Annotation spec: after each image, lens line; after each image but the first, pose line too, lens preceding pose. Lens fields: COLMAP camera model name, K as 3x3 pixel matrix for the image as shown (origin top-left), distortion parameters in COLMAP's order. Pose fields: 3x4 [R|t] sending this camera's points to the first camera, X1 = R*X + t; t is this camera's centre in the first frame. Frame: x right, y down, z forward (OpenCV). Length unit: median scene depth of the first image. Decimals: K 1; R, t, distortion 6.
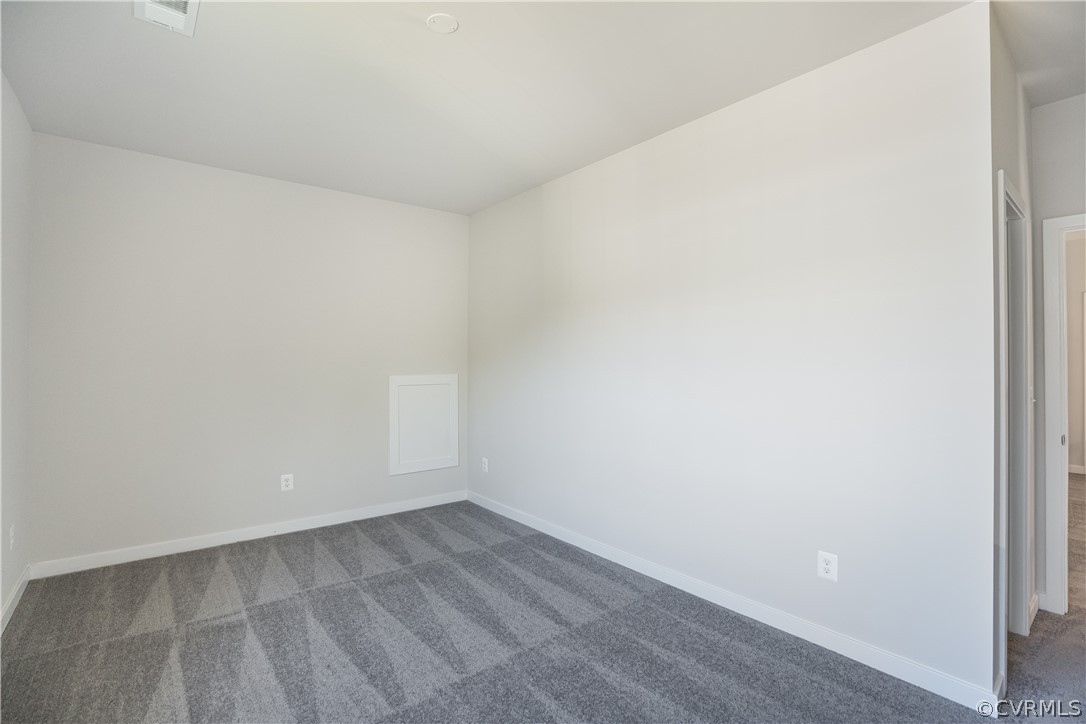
lens RADIAL K [[514.1, 0, 543.7], [0, 514.1, 368.5], [0, 0, 1]] dist [-0.047492, 0.018136]
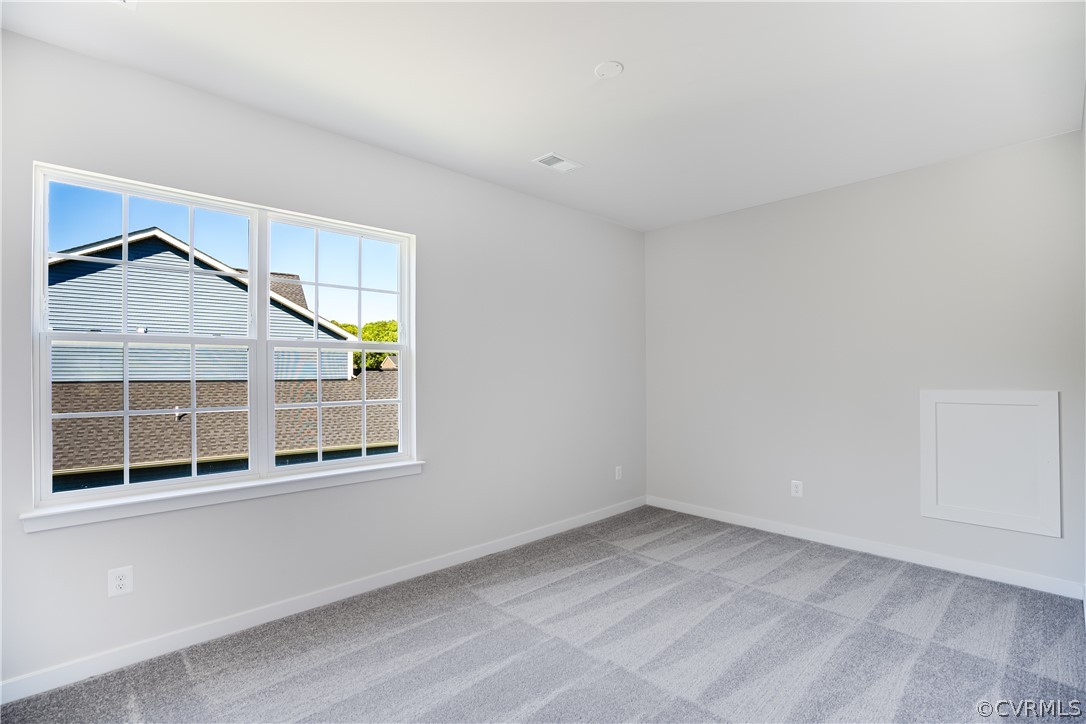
lens RADIAL K [[514.1, 0, 543.7], [0, 514.1, 368.5], [0, 0, 1]] dist [-0.047492, 0.018136]
pose [[0.063402, -0.008550, -0.997951, 0.590626], [-0.004740, 0.999949, -0.008868, -0.011938], [0.997977, 0.005293, 0.063359, 0.486930]]
